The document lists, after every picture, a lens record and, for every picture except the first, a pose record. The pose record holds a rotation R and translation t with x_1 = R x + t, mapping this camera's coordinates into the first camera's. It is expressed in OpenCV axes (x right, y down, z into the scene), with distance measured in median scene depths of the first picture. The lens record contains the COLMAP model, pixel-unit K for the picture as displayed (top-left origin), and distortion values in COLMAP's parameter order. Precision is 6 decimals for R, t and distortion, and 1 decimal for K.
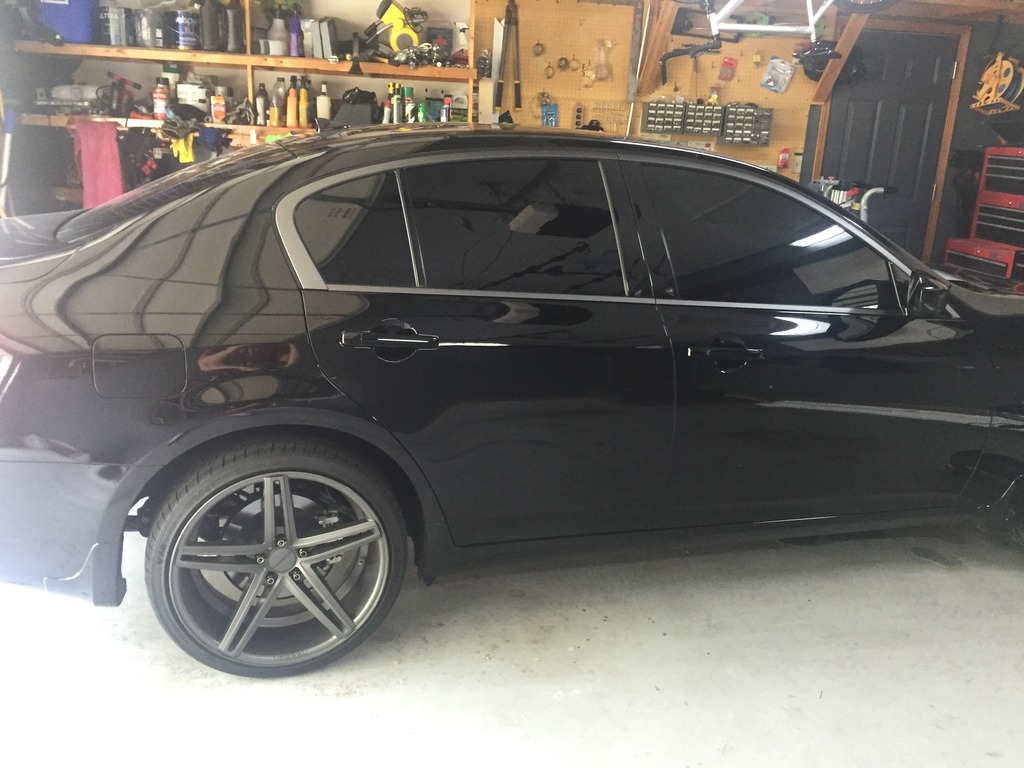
lens RADIAL K [[851.0, 0, 508.7], [0, 851.0, 383.8], [0, 0, 1]] dist [0.054911, -0.043185]
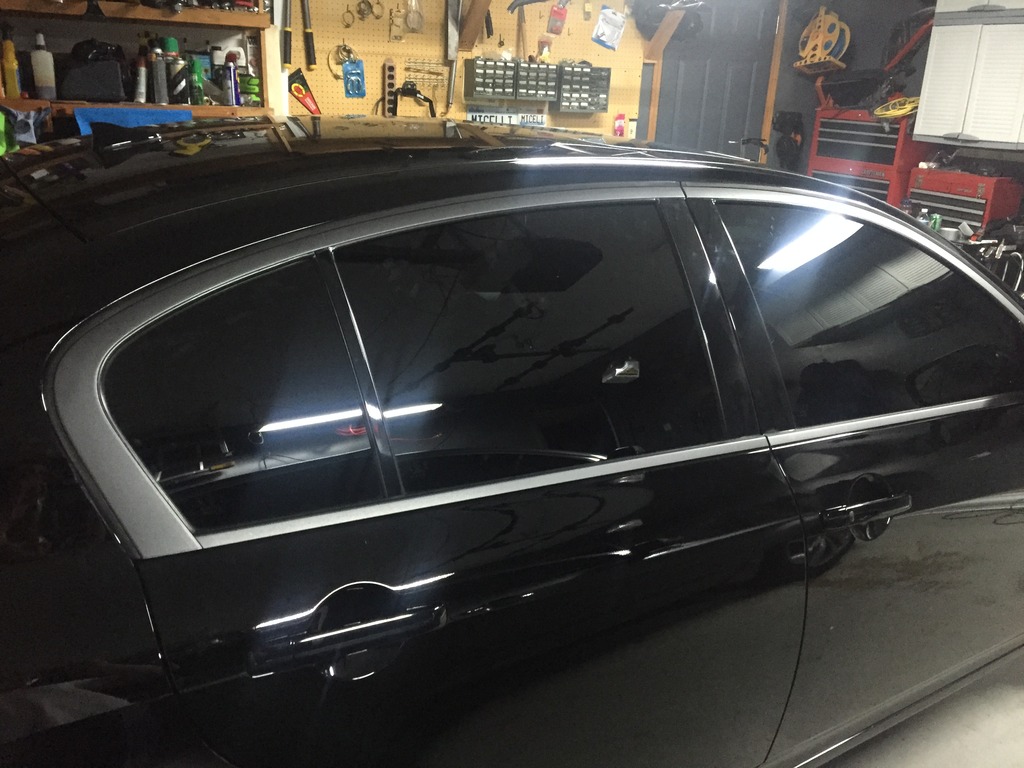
lens RADIAL K [[851.0, 0, 510.9], [0, 851.0, 389.6], [0, 0, 1]] dist [0.054911, -0.043185]
pose [[0.955226, -0.106210, 0.276159, -0.058840], [0.091541, 0.993644, 0.065513, -0.065412], [-0.281362, -0.037300, 0.958877, 0.192845]]
